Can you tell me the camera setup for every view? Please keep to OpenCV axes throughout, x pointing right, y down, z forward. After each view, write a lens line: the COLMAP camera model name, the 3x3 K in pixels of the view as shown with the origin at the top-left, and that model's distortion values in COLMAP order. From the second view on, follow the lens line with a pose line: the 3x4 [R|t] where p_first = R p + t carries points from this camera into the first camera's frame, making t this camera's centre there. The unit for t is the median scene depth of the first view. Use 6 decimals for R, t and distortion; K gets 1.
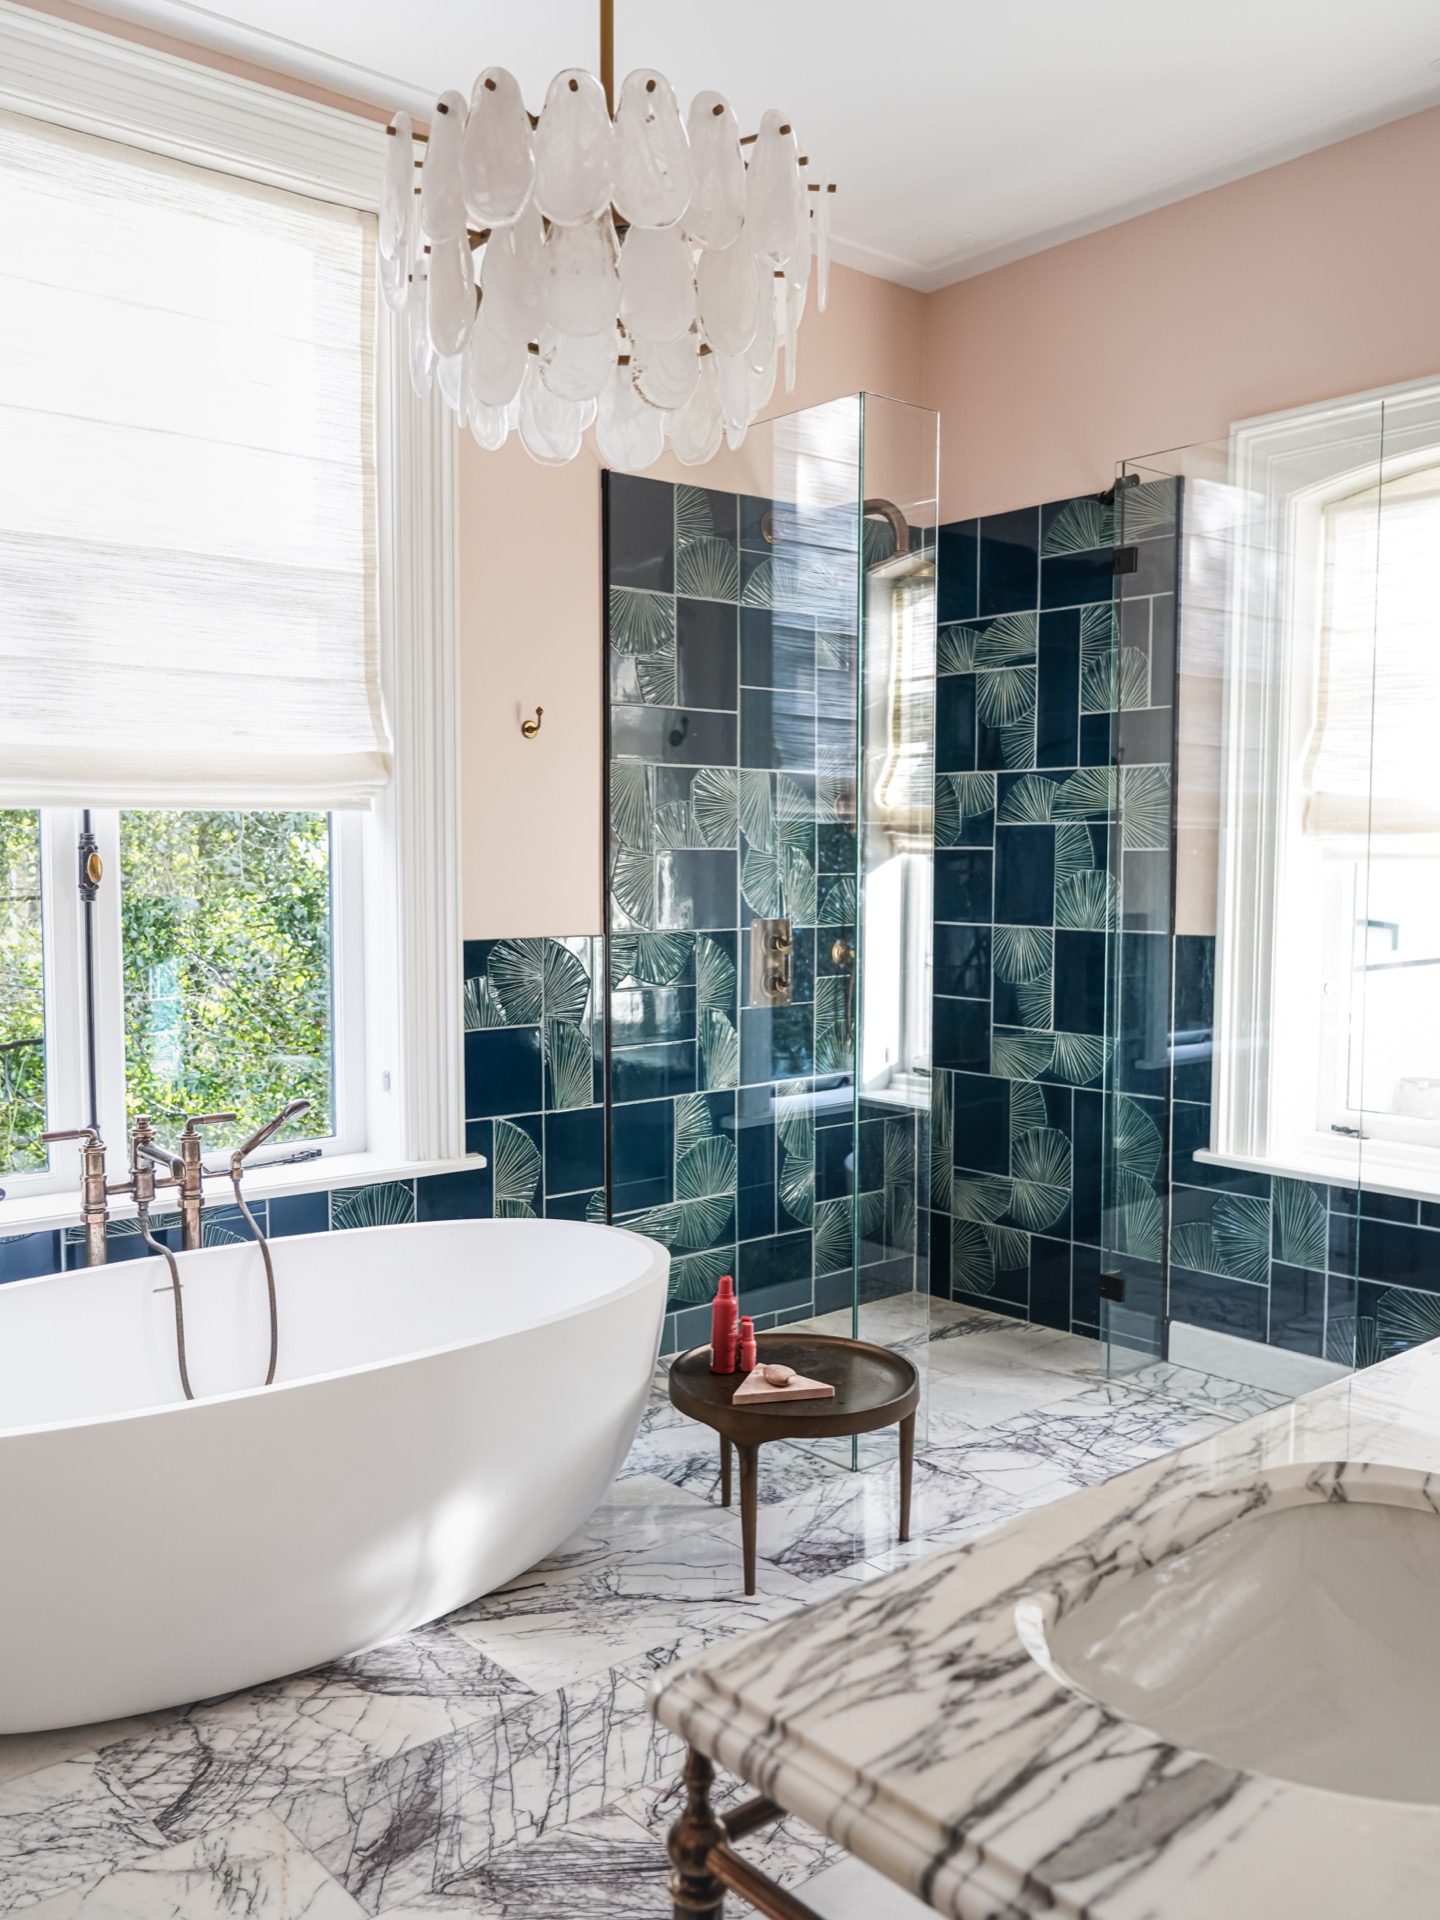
lens RADIAL K [[1579.3, 0, 720.0], [0, 1579.3, 960.0], [0, 0, 1]] dist [-0.011225, 0.004795]
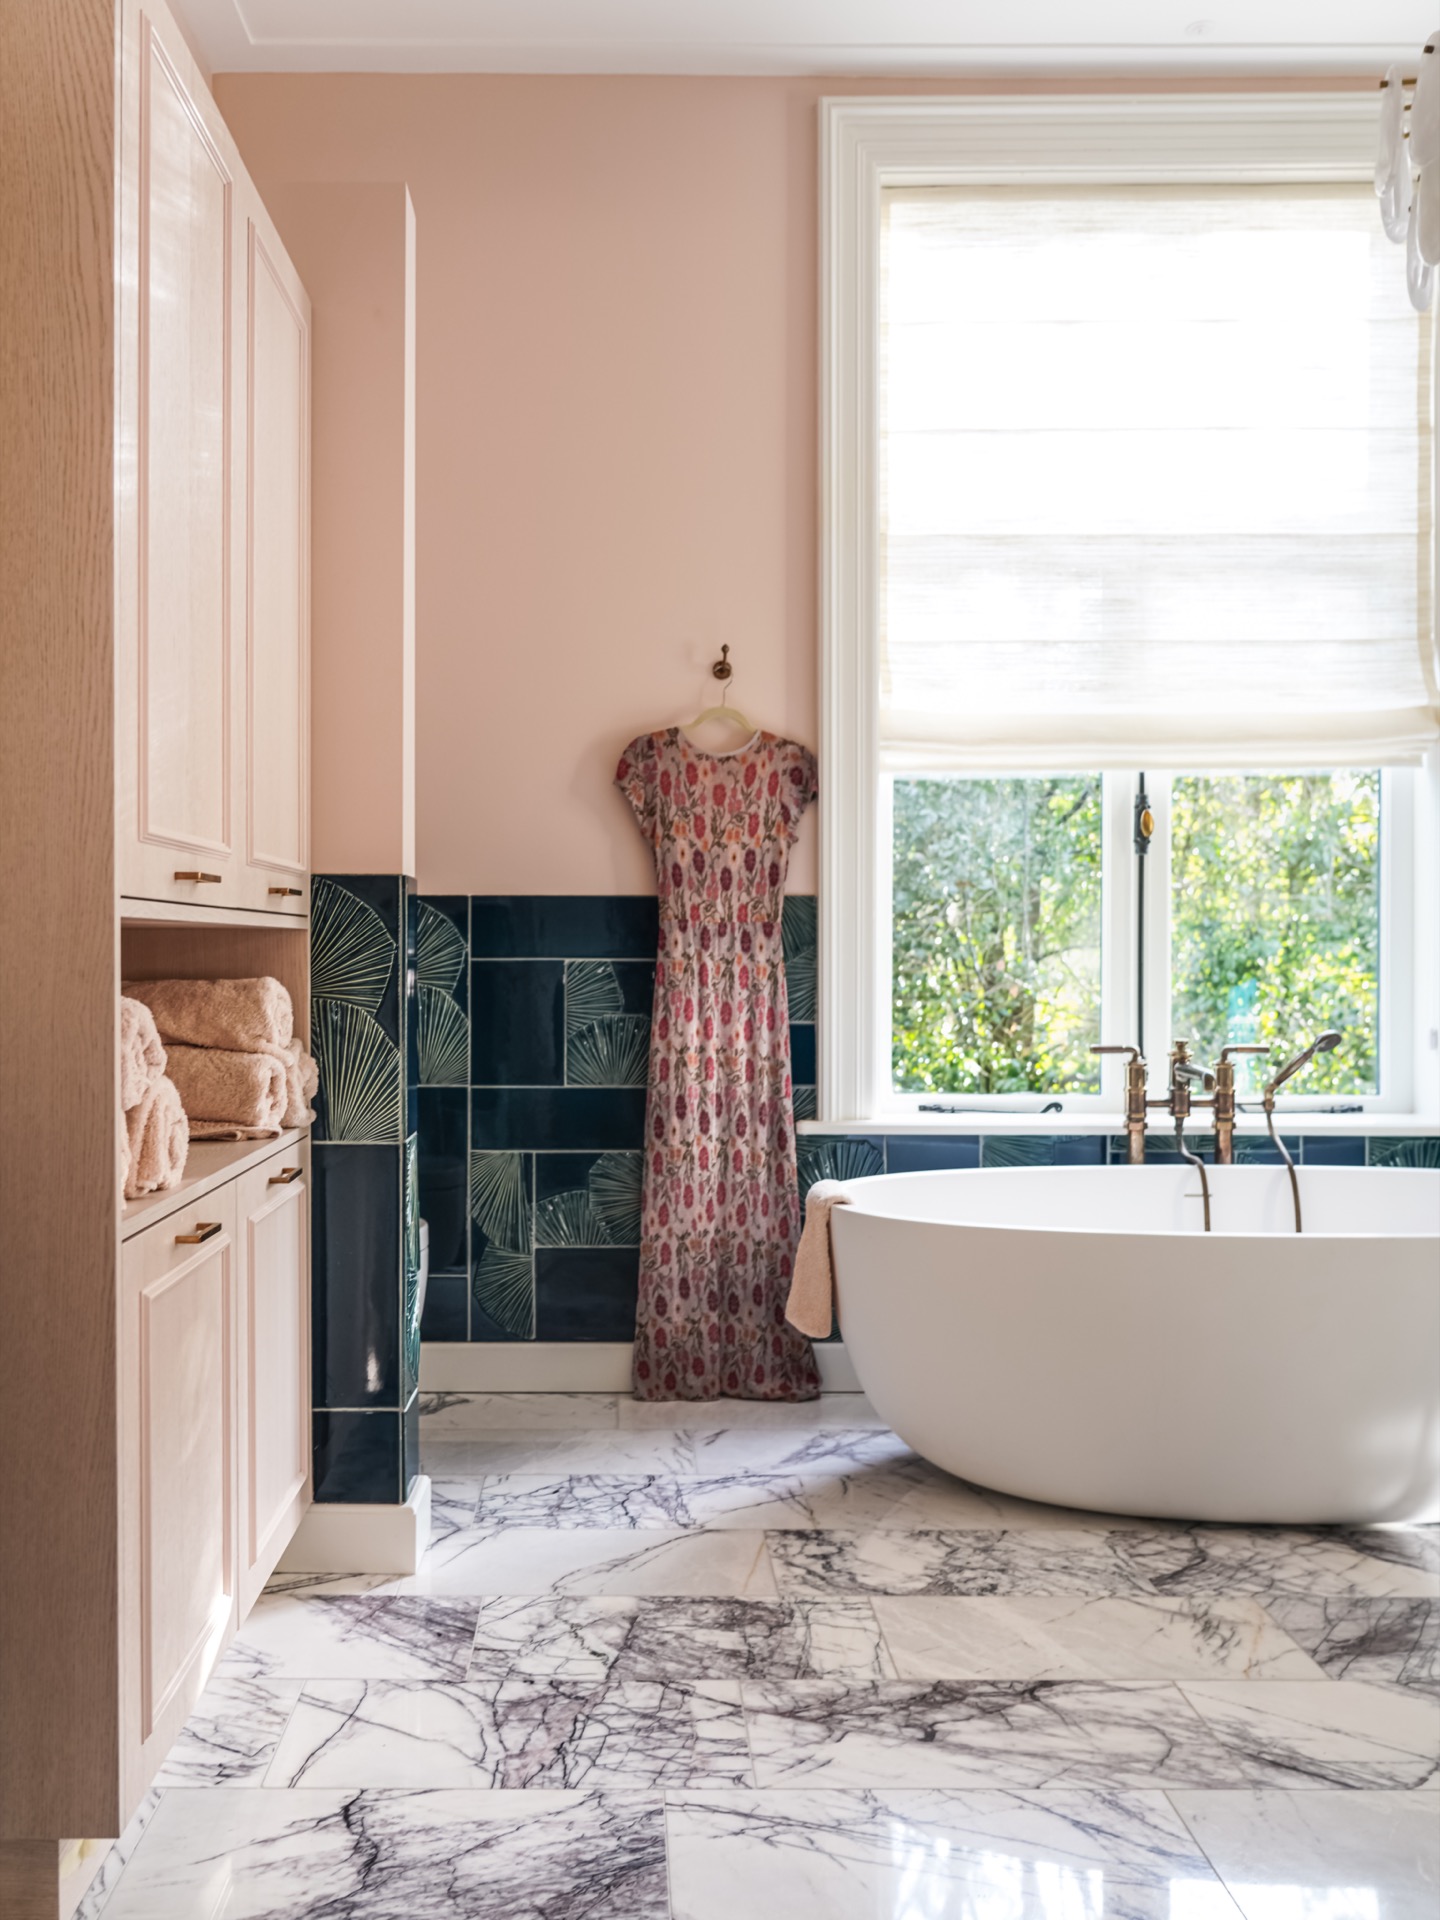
lens RADIAL K [[1700.4, 0, 598.8], [0, 1700.4, 955.5], [0, 0, 1]] dist [0.005306, 0.004844]
pose [[0.753368, 0.000349, -0.657599, 0.112102], [-0.046806, 0.997492, -0.053094, 0.125228], [0.655931, 0.070779, 0.751495, -0.169024]]
